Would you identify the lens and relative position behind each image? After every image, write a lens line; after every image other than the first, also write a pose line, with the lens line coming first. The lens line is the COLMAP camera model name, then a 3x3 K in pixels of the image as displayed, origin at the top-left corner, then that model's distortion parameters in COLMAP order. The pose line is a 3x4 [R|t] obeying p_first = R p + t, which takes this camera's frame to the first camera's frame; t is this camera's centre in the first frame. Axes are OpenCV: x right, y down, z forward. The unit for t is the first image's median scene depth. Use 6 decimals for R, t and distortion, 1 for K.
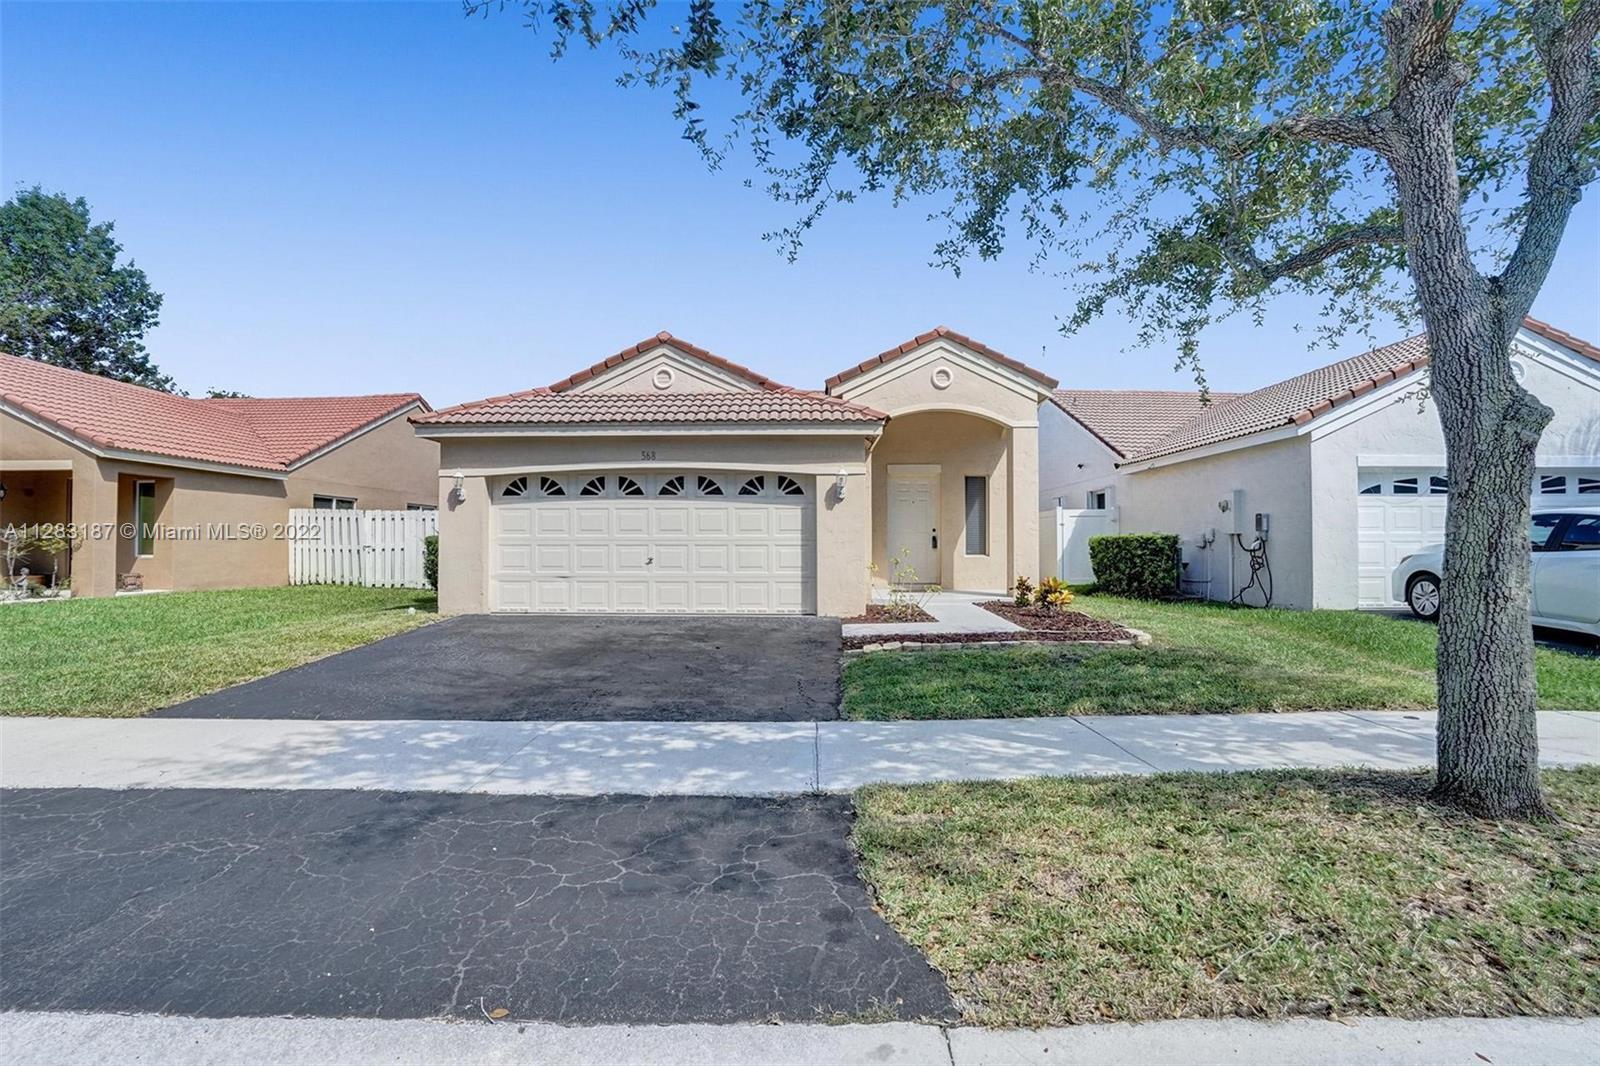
lens RADIAL K [[775.0, 0, 791.9], [0, 775.0, 539.4], [0, 0, 1]] dist [-0.076238, 0.033932]
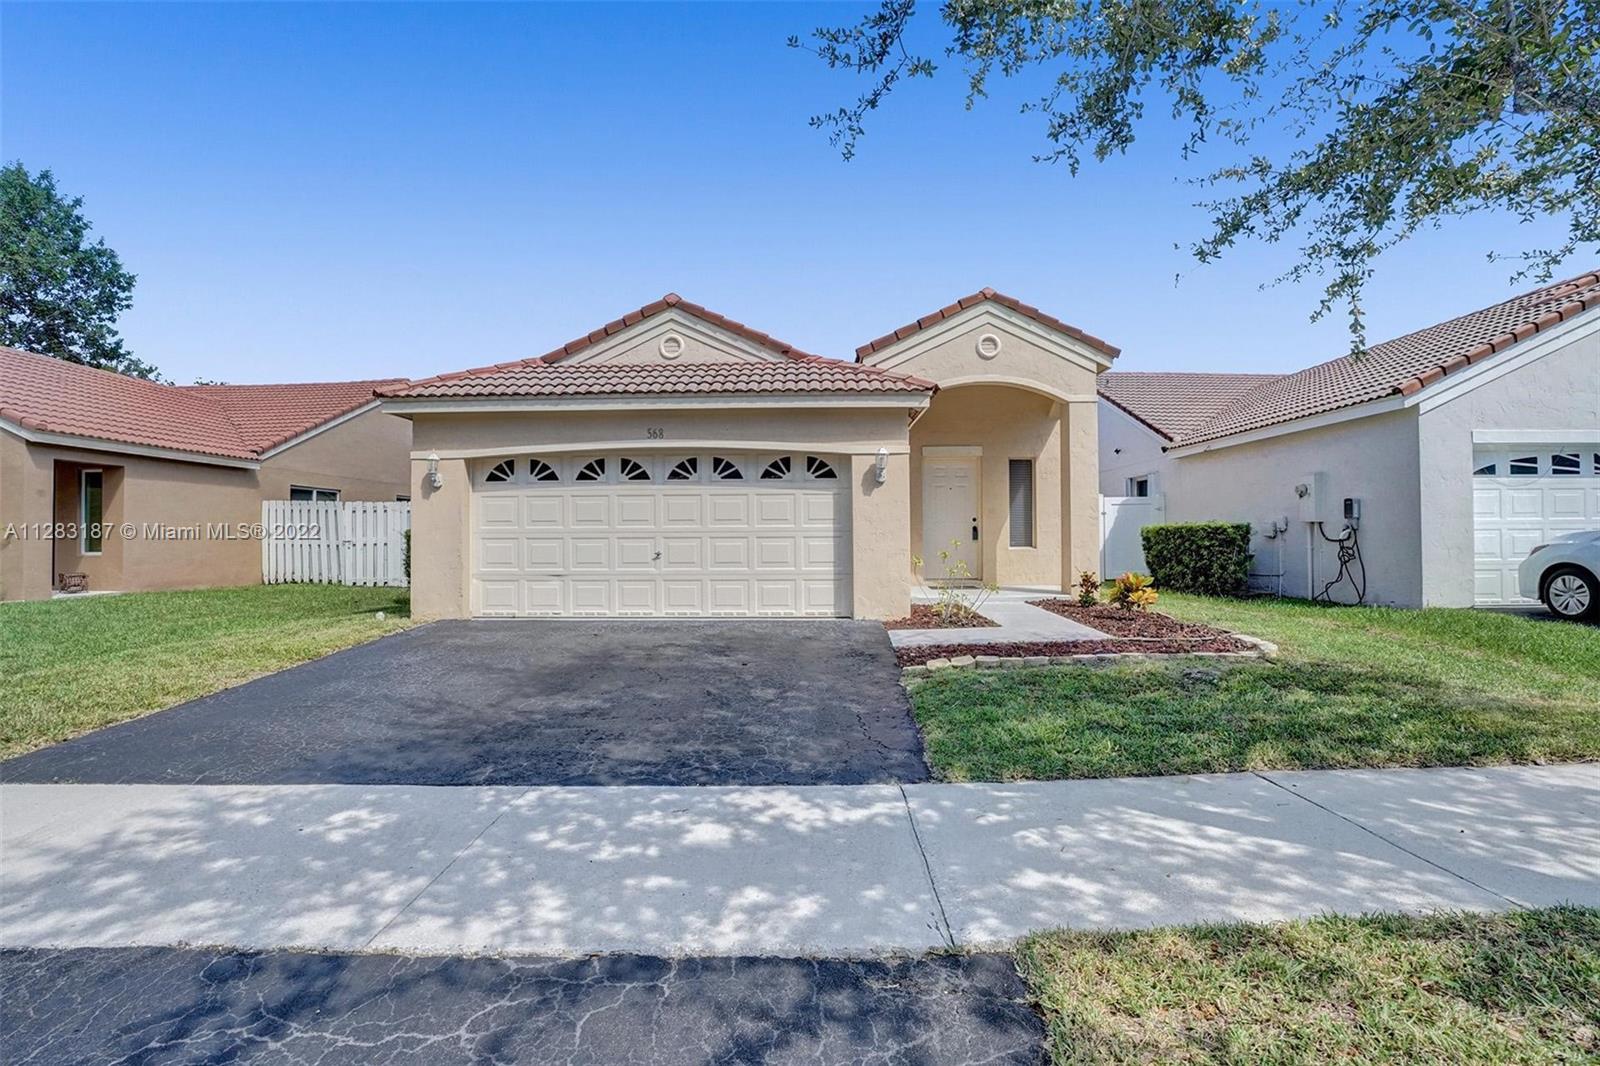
lens RADIAL K [[760.4, 0, 800.0], [0, 760.4, 533.0], [0, 0, 1]] dist [-0.074243, 0.029680]
pose [[0.999954, -0.005256, 0.007964, -0.030253], [0.005252, 0.999986, 0.000598, 0.002231], [-0.007967, -0.000557, 0.999968, 0.147770]]
